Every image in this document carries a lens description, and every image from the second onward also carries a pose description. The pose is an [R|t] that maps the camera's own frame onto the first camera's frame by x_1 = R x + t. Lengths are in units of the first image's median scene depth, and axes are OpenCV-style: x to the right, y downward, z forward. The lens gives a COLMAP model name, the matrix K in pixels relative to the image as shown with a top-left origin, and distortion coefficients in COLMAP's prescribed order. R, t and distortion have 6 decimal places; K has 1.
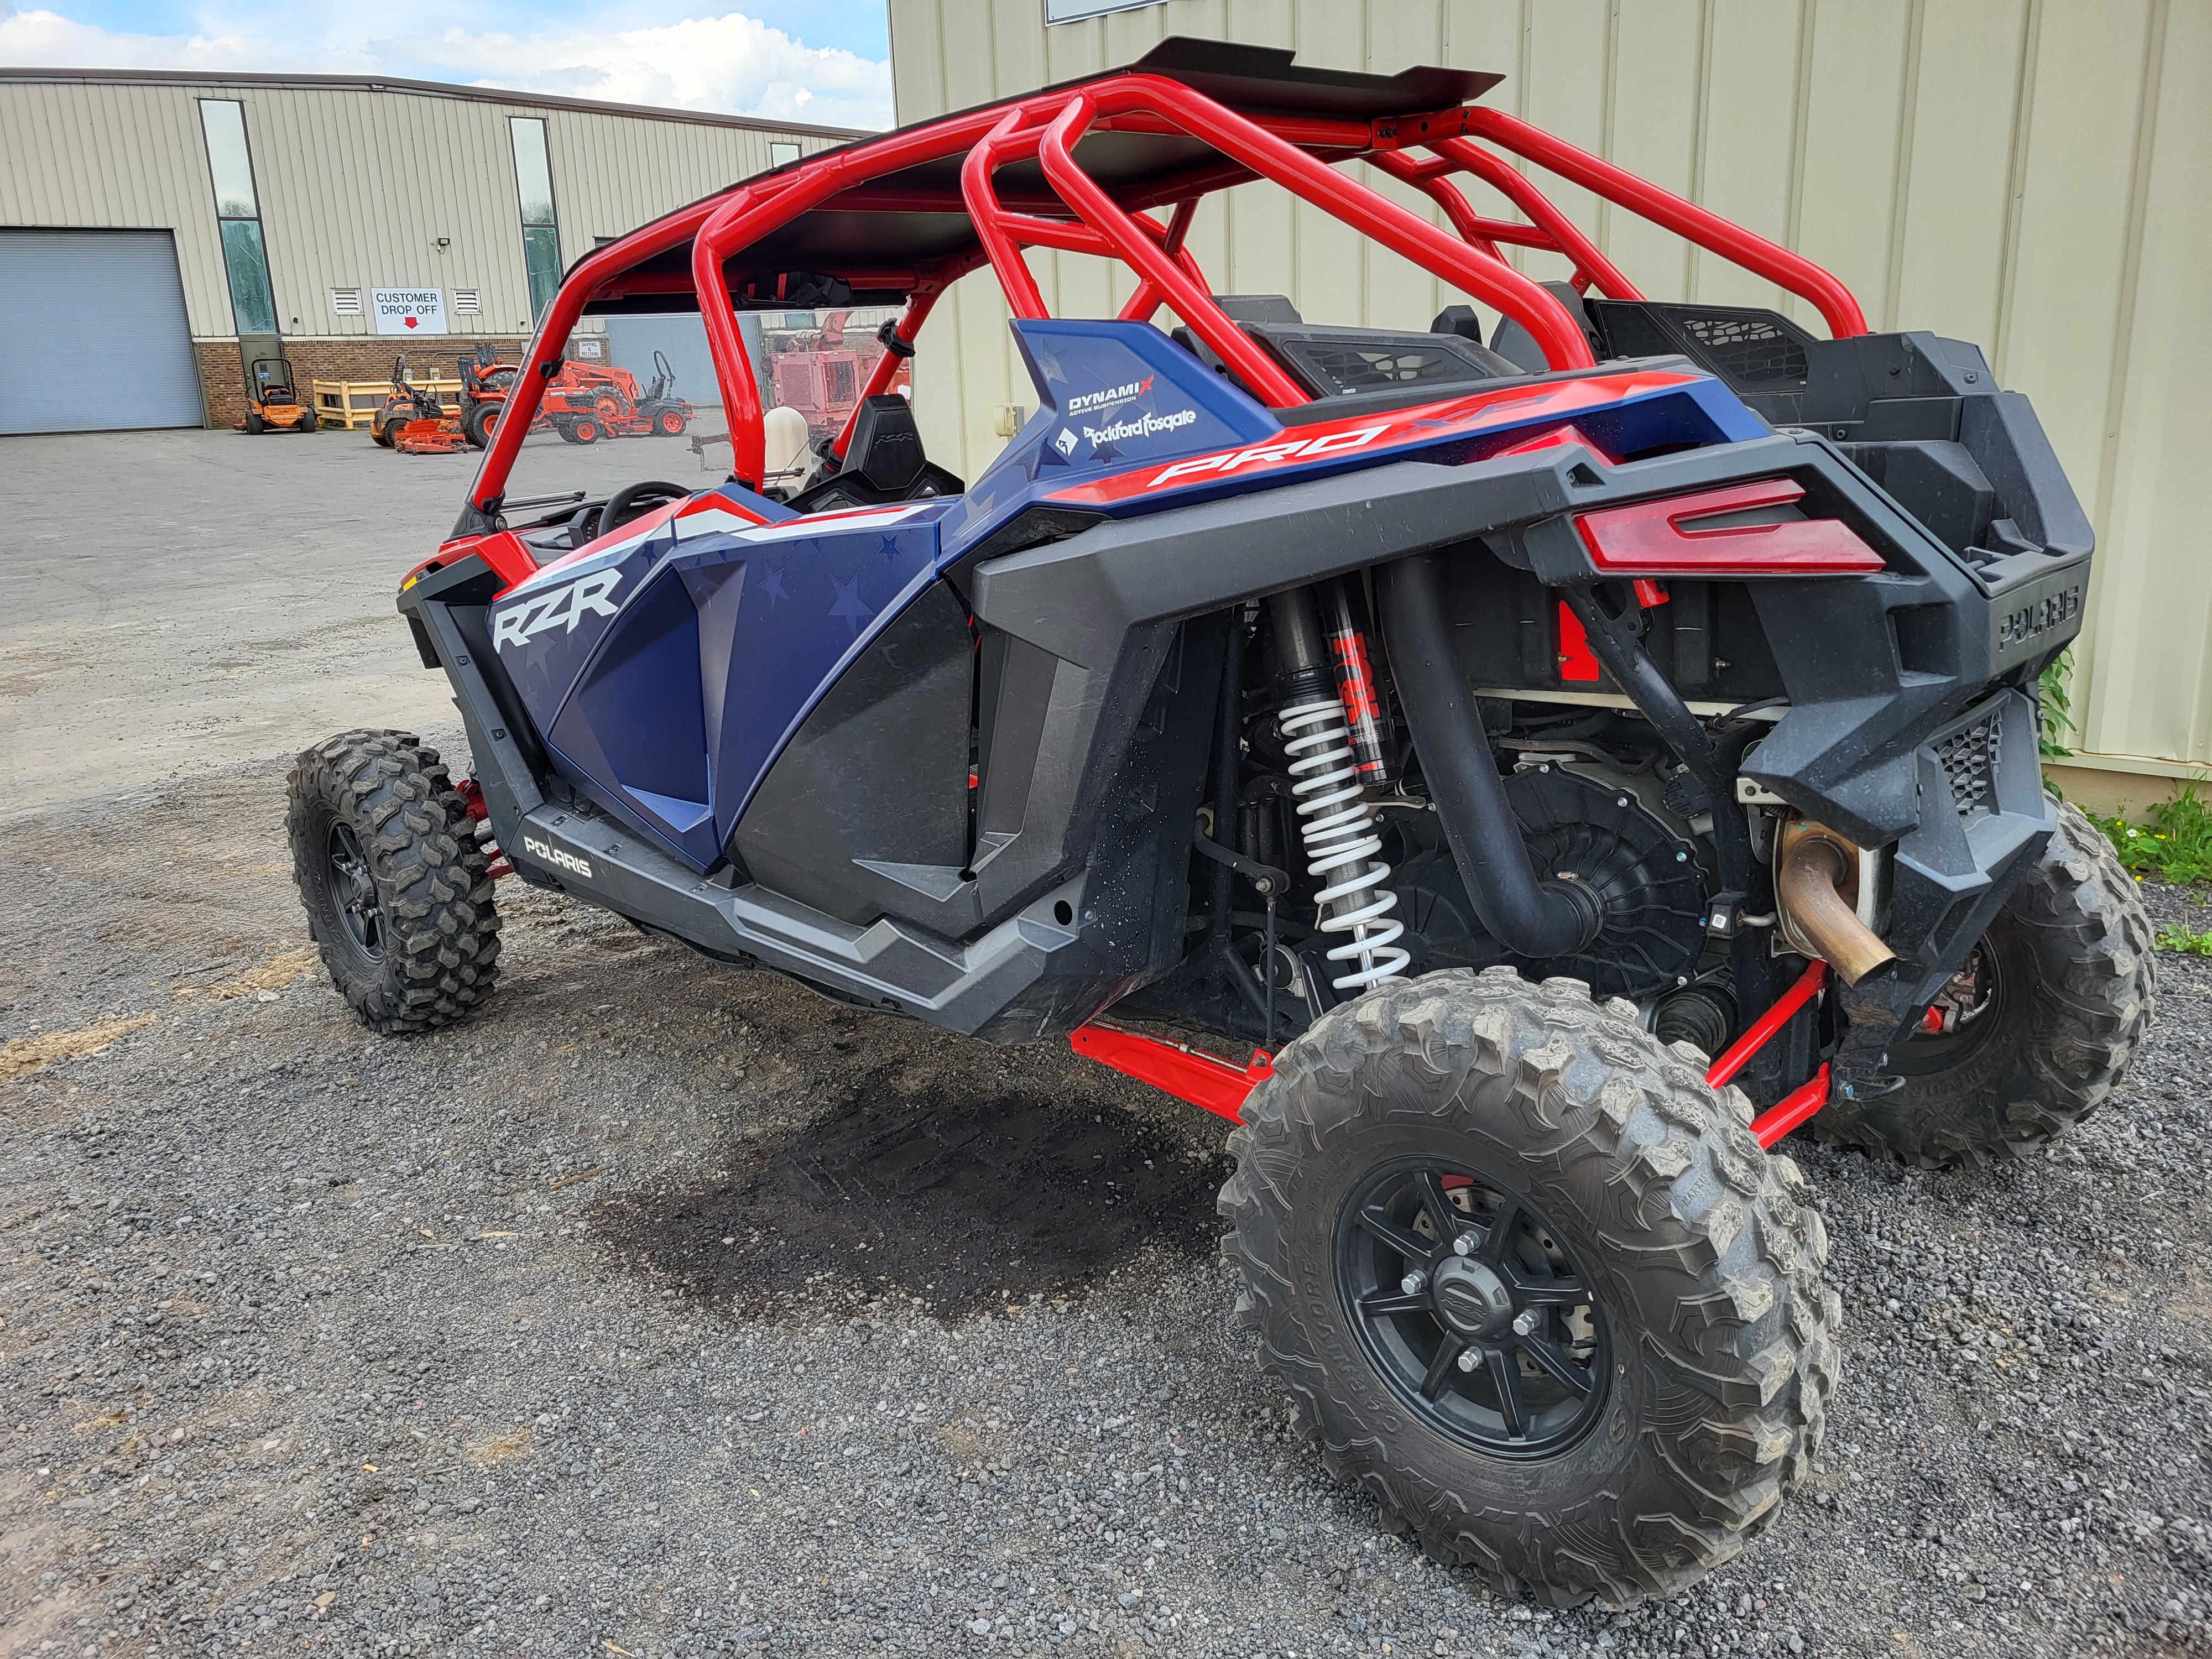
lens RADIAL K [[1752.7, 0, 1106.0], [0, 1752.7, 829.5], [0, 0, 1]] dist [-0.218385, 0.000132]
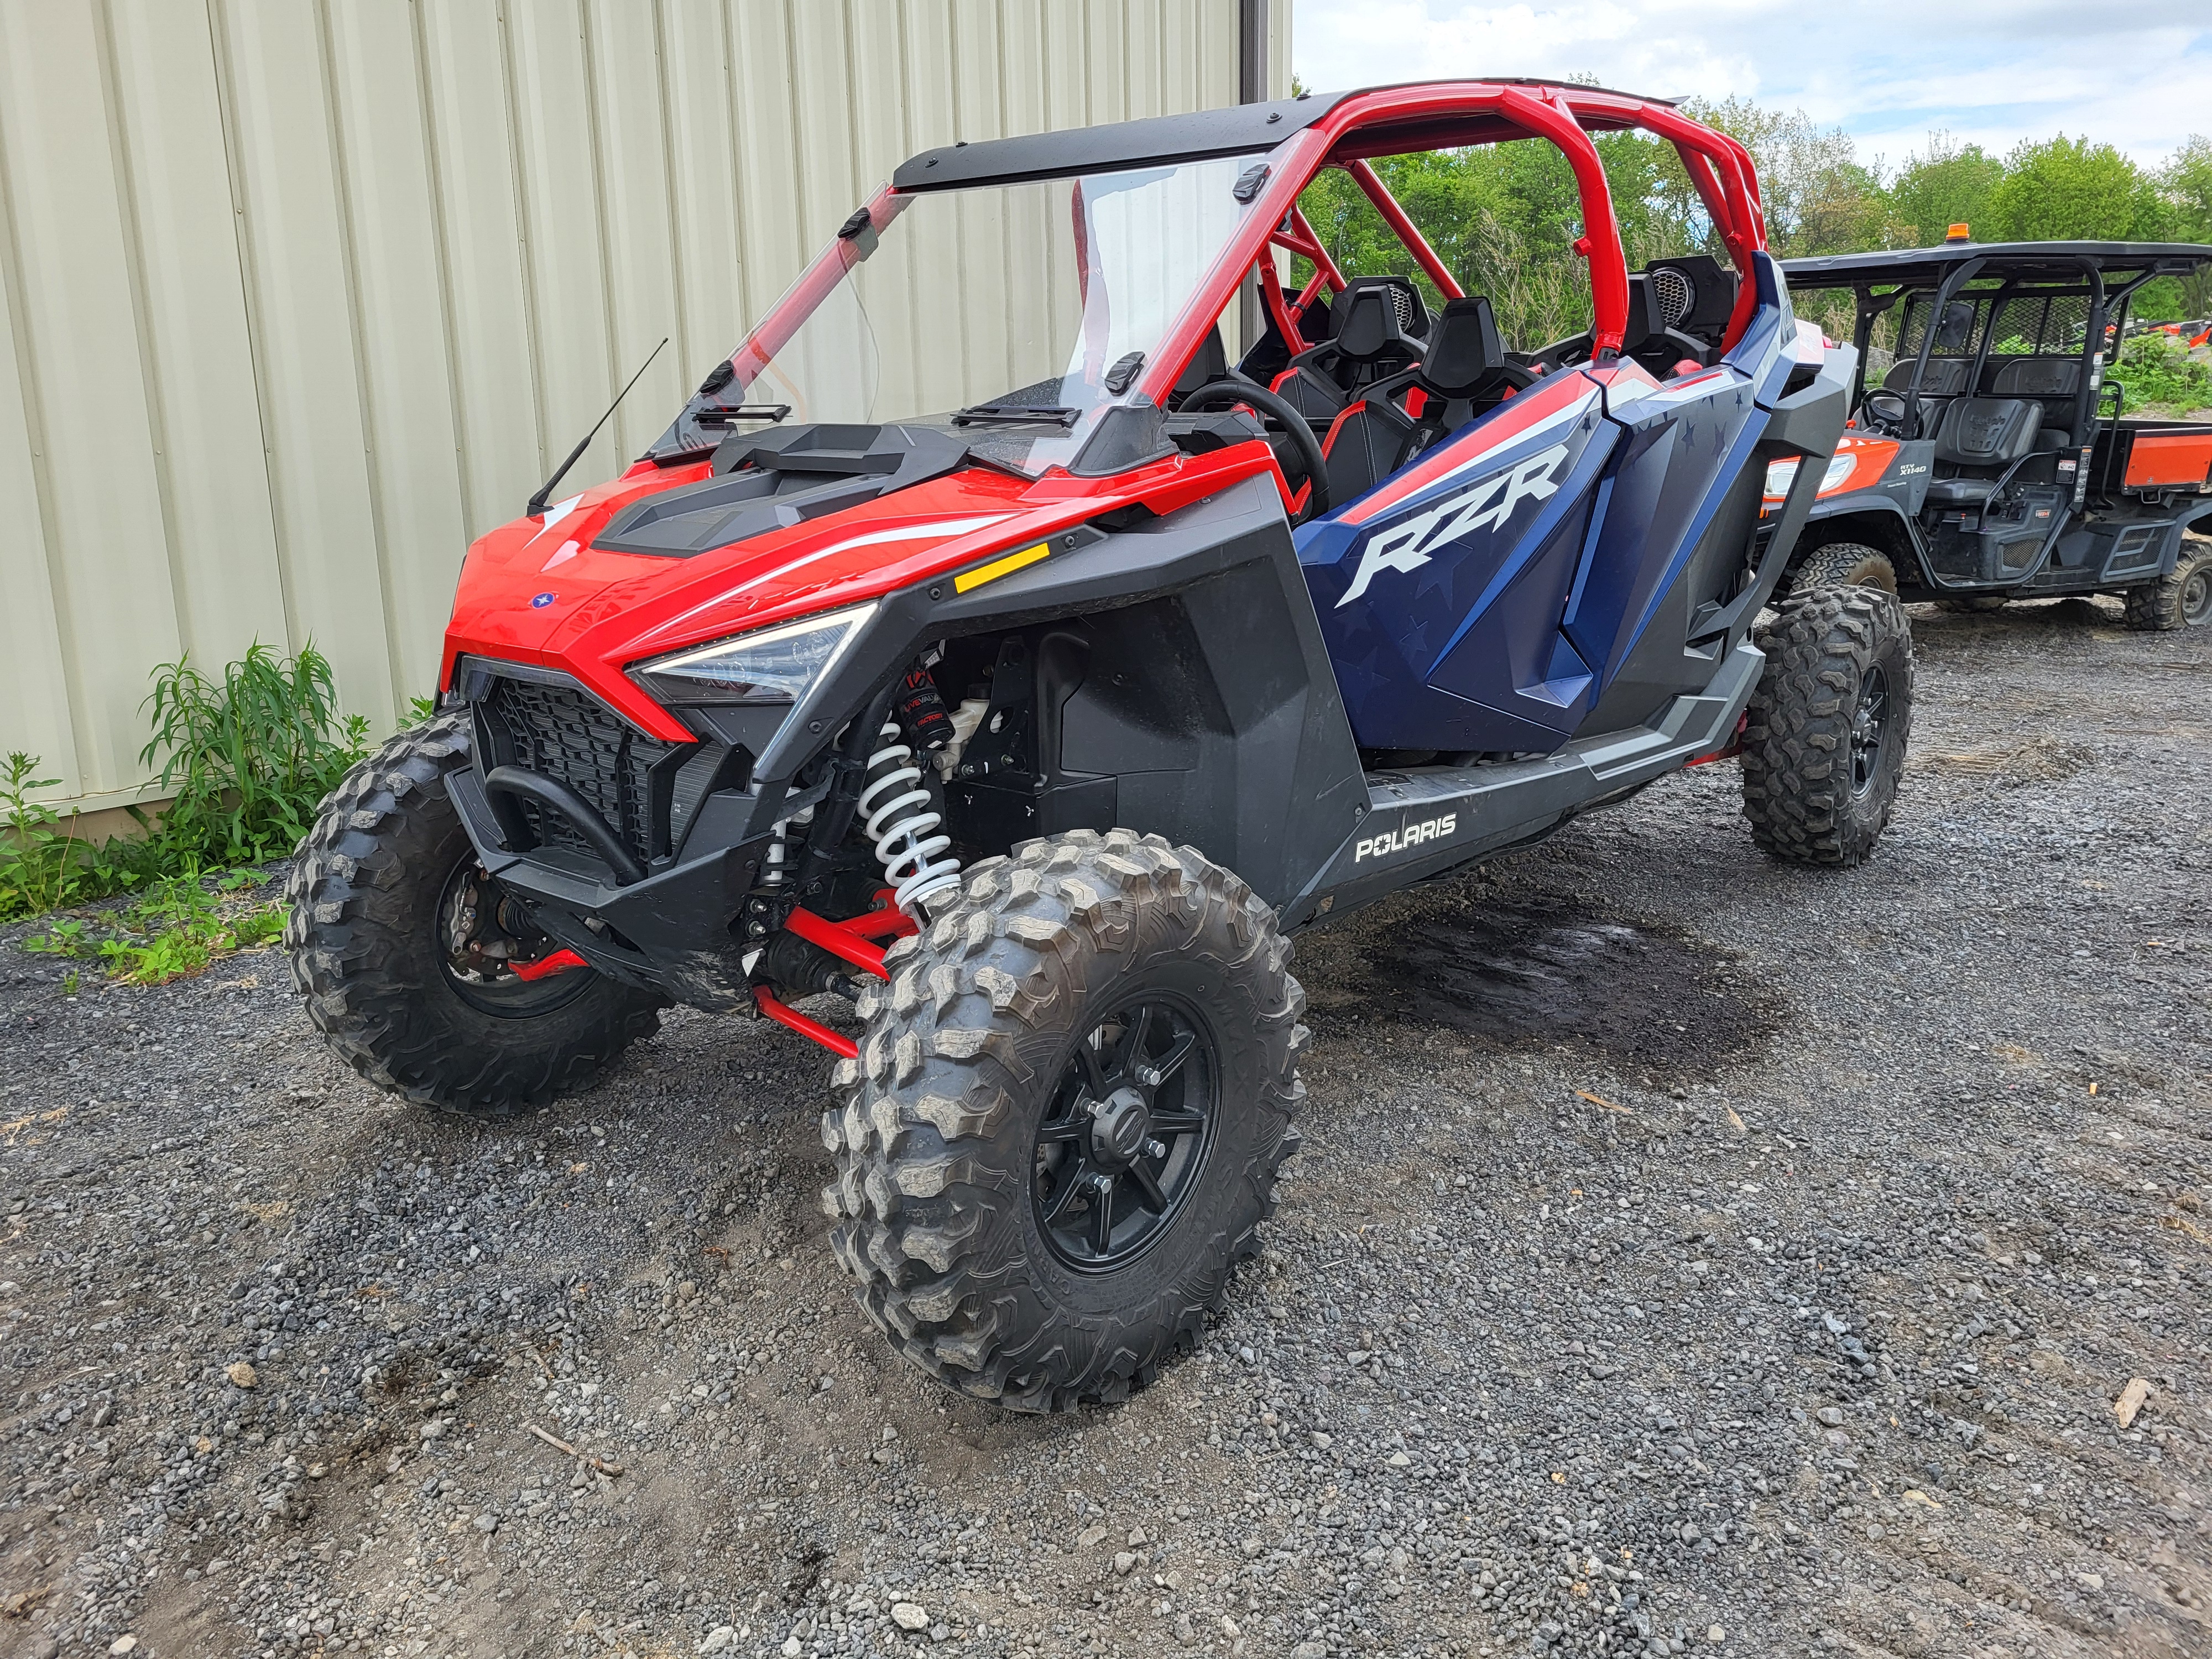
lens RADIAL K [[1752.7, 0, 1106.0], [0, 1752.7, 829.5], [0, 0, 1]] dist [-0.218385, 0.000132]
pose [[-0.064428, -0.228928, 0.971309, -1.157484], [0.261004, 0.935584, 0.237821, -0.229627], [-0.963185, 0.268838, -0.000527, 1.230712]]
